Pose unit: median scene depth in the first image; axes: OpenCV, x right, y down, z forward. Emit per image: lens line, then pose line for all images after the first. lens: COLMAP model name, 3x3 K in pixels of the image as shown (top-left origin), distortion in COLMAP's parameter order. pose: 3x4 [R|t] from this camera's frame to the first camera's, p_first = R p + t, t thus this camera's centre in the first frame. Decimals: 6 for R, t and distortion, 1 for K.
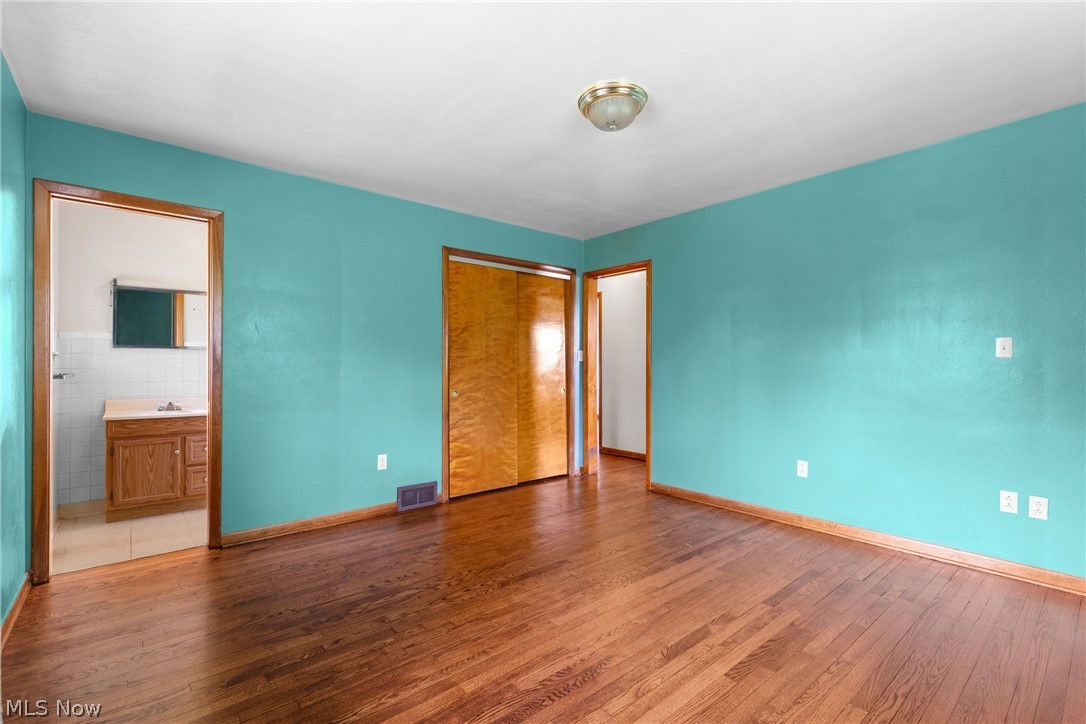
lens RADIAL K [[488.5, 0, 543.5], [0, 488.5, 366.1], [0, 0, 1]] dist [0.006689, 0.000139]
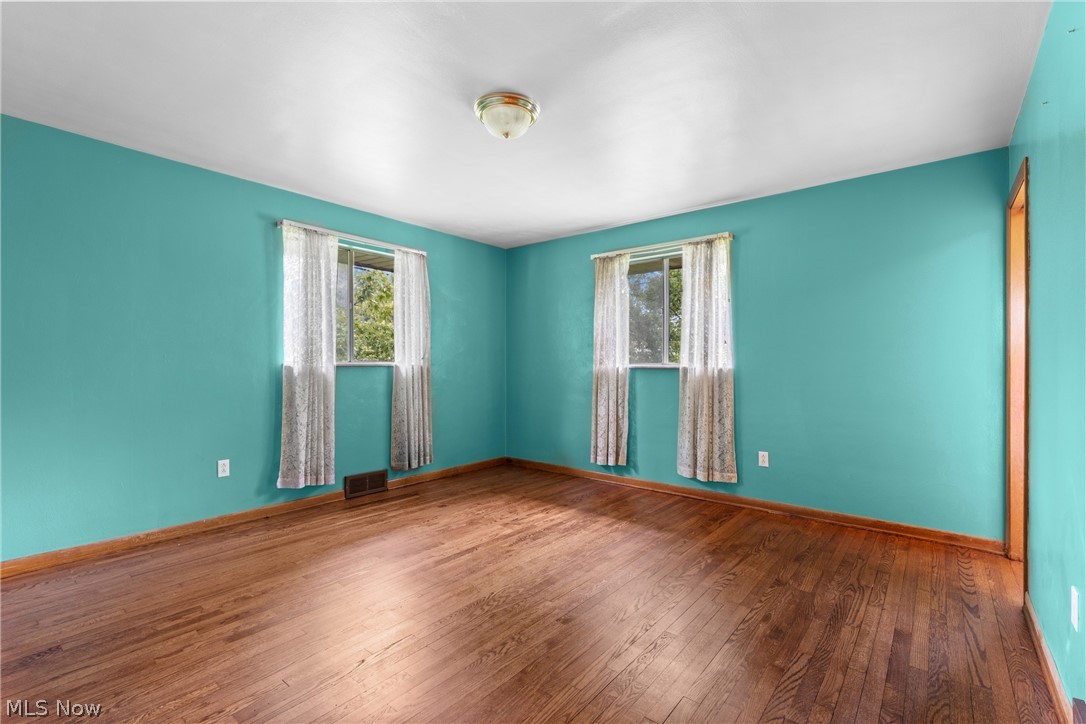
lens RADIAL K [[488.5, 0, 543.5], [0, 488.5, 366.1], [0, 0, 1]] dist [0.006689, 0.000139]
pose [[-0.982628, -0.002696, -0.185564, 0.126182], [-0.003260, 0.999991, 0.002730, 0.000404], [0.185555, 0.003287, -0.982628, 0.997126]]
